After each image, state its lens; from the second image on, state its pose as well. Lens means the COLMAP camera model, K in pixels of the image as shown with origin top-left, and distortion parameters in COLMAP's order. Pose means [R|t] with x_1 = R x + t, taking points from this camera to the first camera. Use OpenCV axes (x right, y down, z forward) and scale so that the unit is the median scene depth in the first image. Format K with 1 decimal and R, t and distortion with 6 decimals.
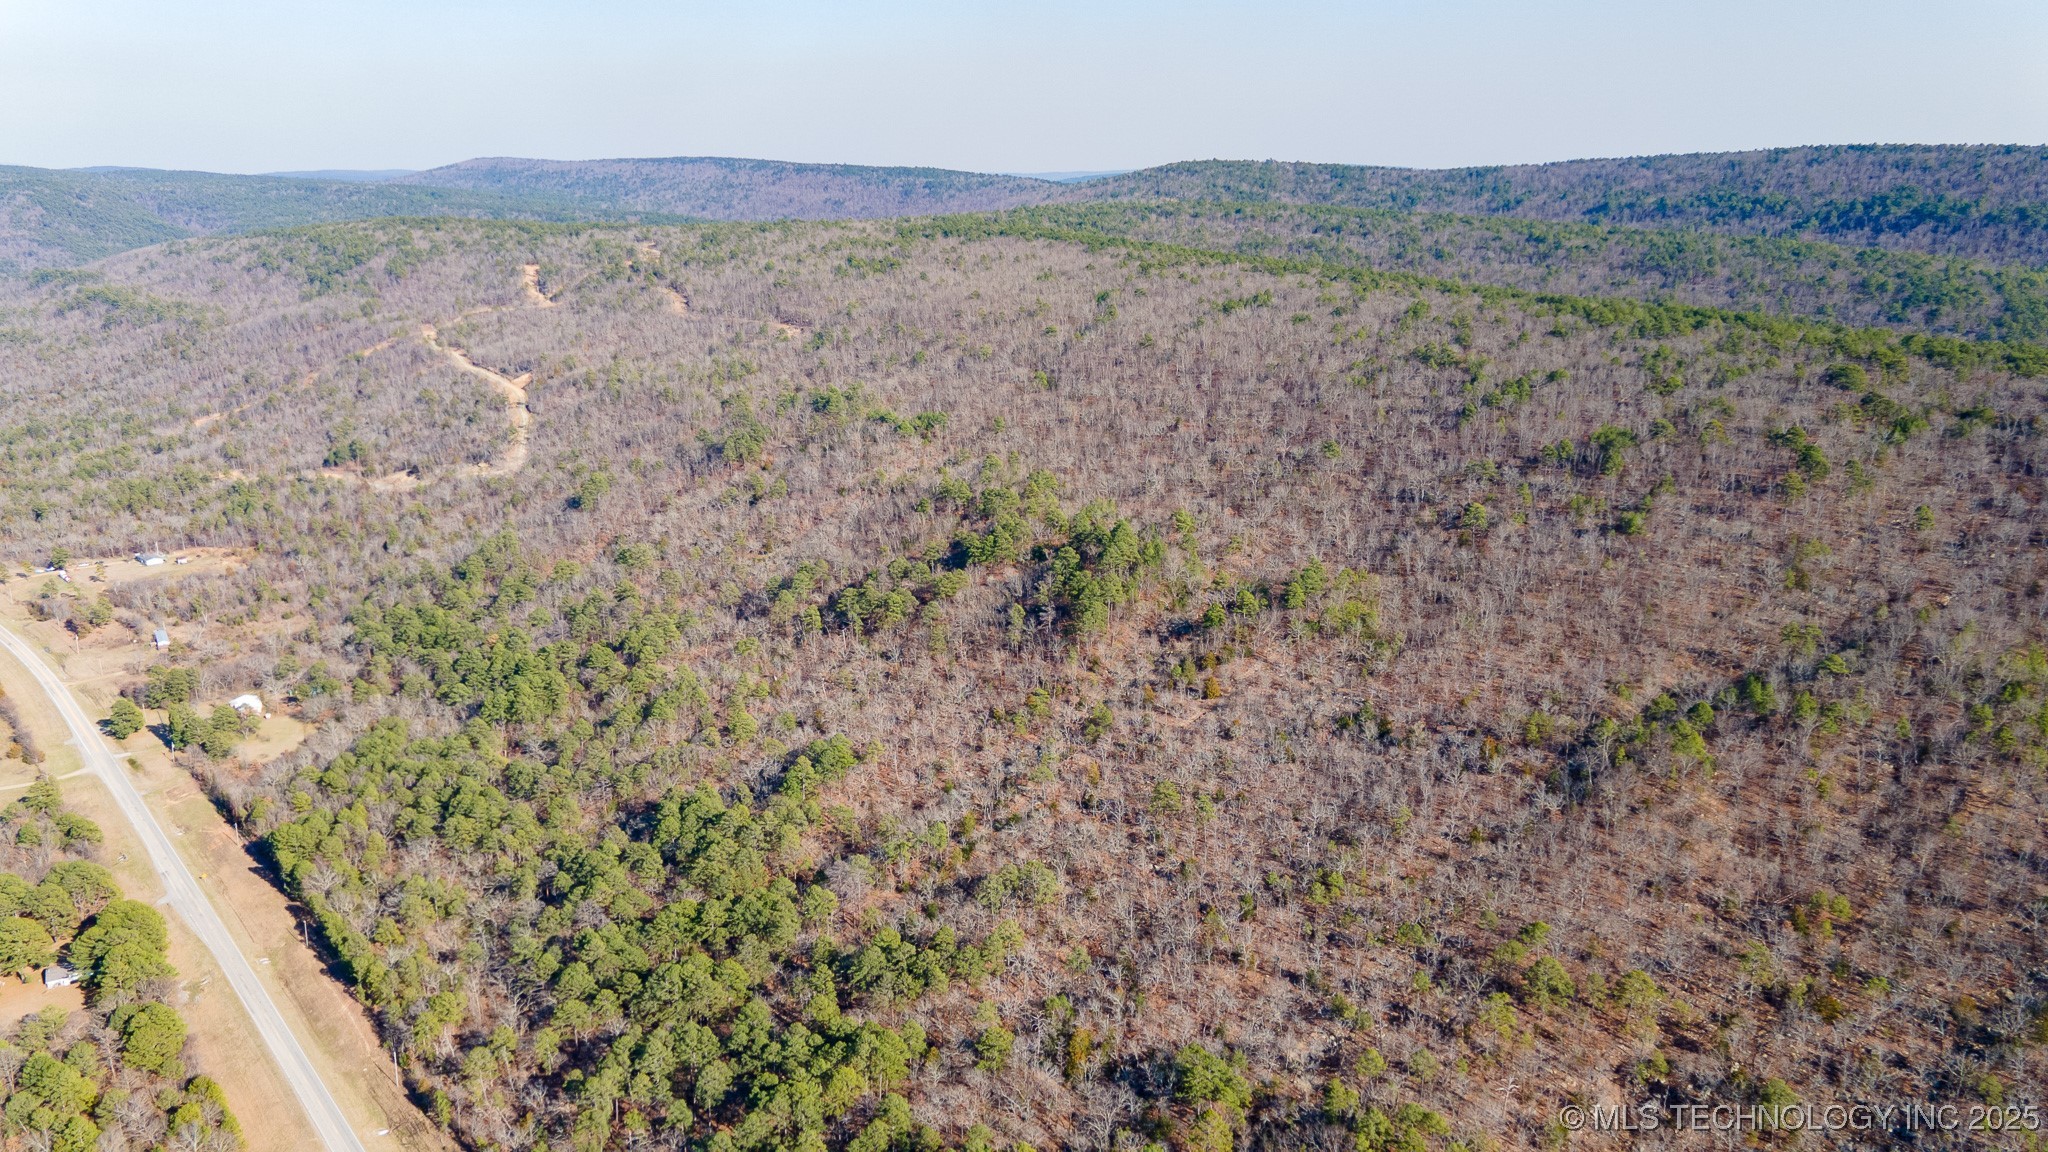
lens RADIAL K [[1496.9, 0, 1026.0], [0, 1496.9, 564.6], [0, 0, 1]] dist [0.032320, 0.049880]
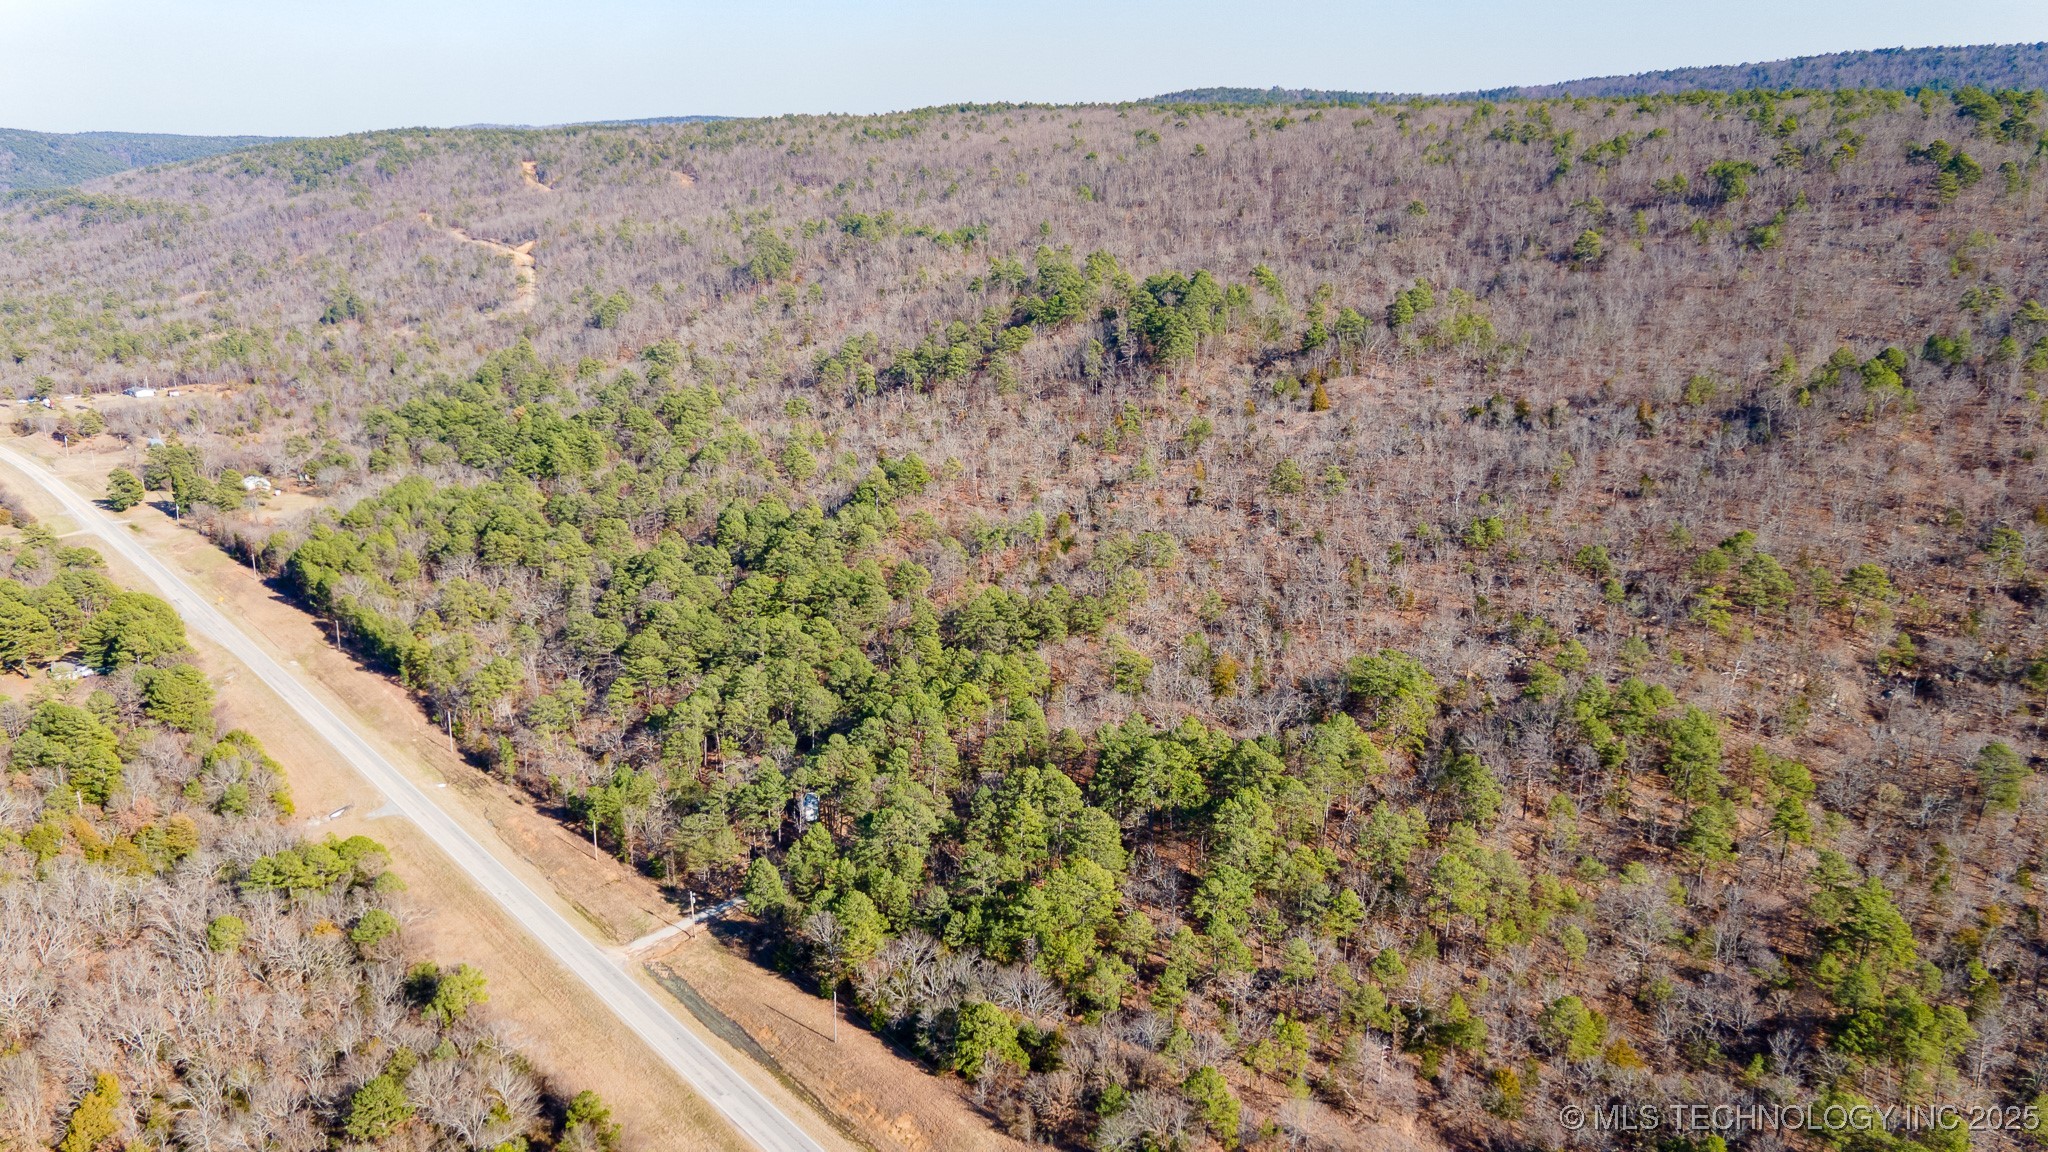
lens RADIAL K [[1496.9, 0, 1026.0], [0, 1496.9, 564.6], [0, 0, 1]] dist [0.032320, 0.049880]
pose [[0.999893, -0.002588, 0.014370, -0.055918], [0.002617, 0.999995, -0.001999, 0.149456], [-0.014364, 0.002037, 0.999895, 0.066332]]
